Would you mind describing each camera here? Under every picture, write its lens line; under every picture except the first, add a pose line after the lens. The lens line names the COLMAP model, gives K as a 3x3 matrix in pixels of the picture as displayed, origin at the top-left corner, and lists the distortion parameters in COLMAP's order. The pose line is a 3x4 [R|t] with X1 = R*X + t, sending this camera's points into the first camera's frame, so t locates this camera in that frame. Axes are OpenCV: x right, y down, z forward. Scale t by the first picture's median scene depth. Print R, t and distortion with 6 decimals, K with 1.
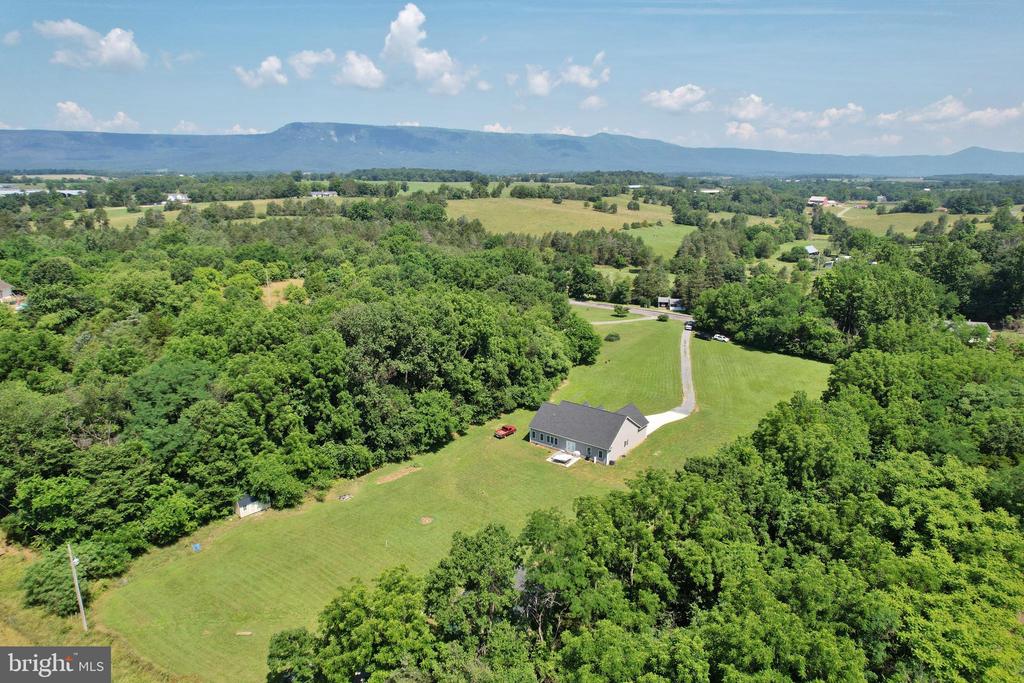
lens RADIAL K [[652.3, 0, 513.4], [0, 652.3, 341.6], [0, 0, 1]] dist [-0.061803, 0.041548]
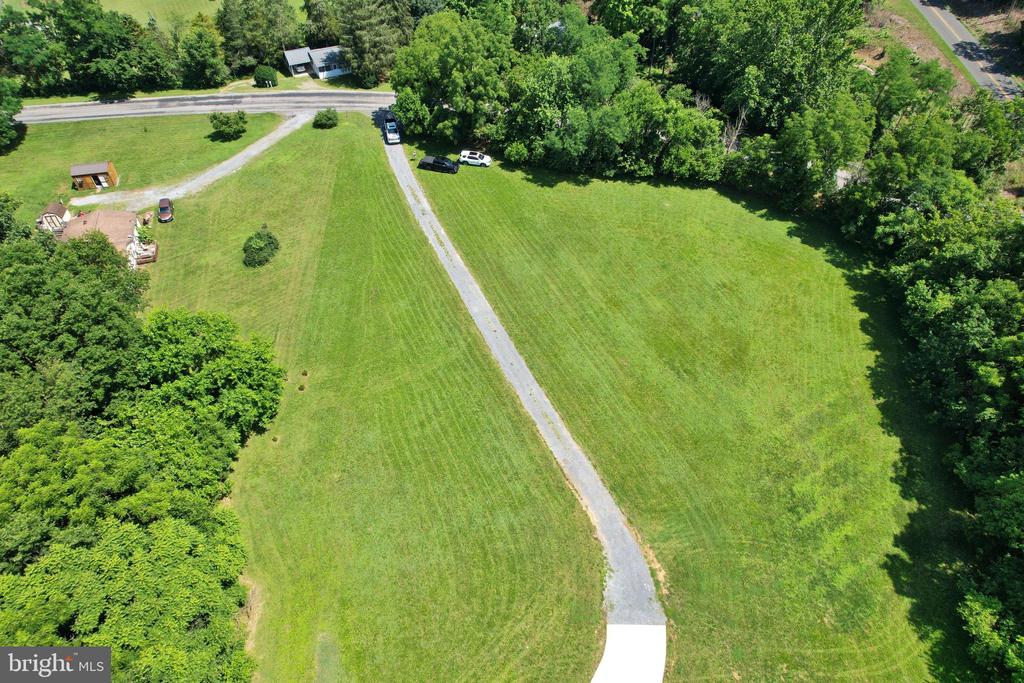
lens RADIAL K [[651.2, 0, 508.9], [0, 651.2, 344.4], [0, 0, 1]] dist [-0.050769, 0.029747]
pose [[0.803643, -0.431718, 0.409607, 0.087553], [0.159202, 0.819160, 0.551028, -0.161009], [-0.573423, -0.377619, 0.727042, 0.610267]]
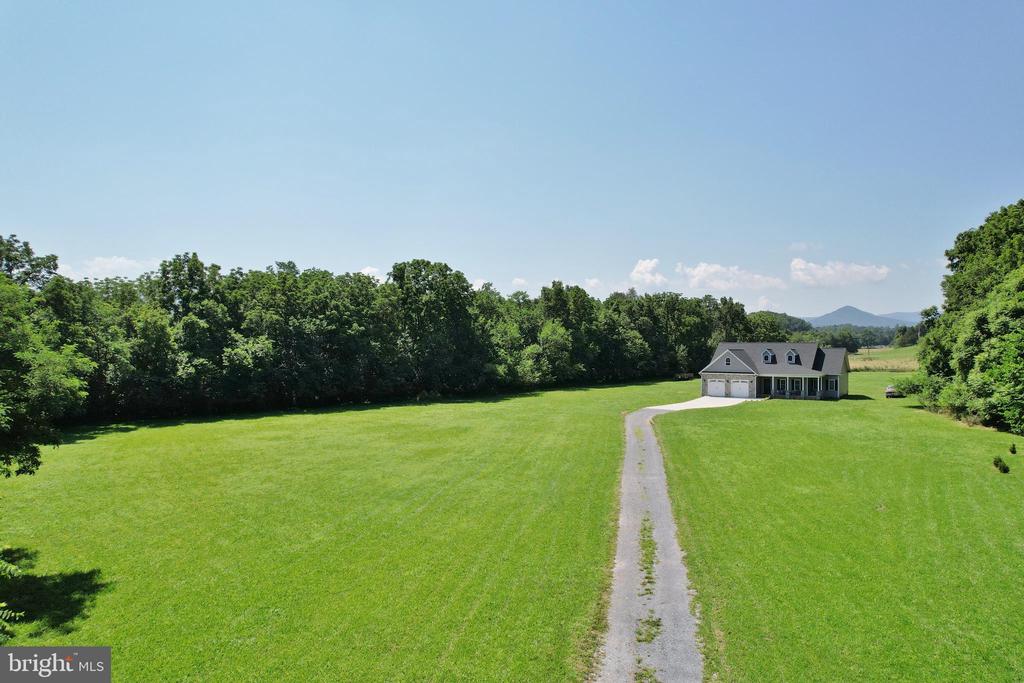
lens RADIAL K [[652.3, 0, 515.1], [0, 652.3, 341.9], [0, 0, 1]] dist [-0.061803, 0.041548]
pose [[-0.999046, -0.008012, -0.042921, 0.290533], [-0.018736, 0.966577, 0.255690, -0.056342], [0.039438, 0.256251, -0.965805, 1.090266]]
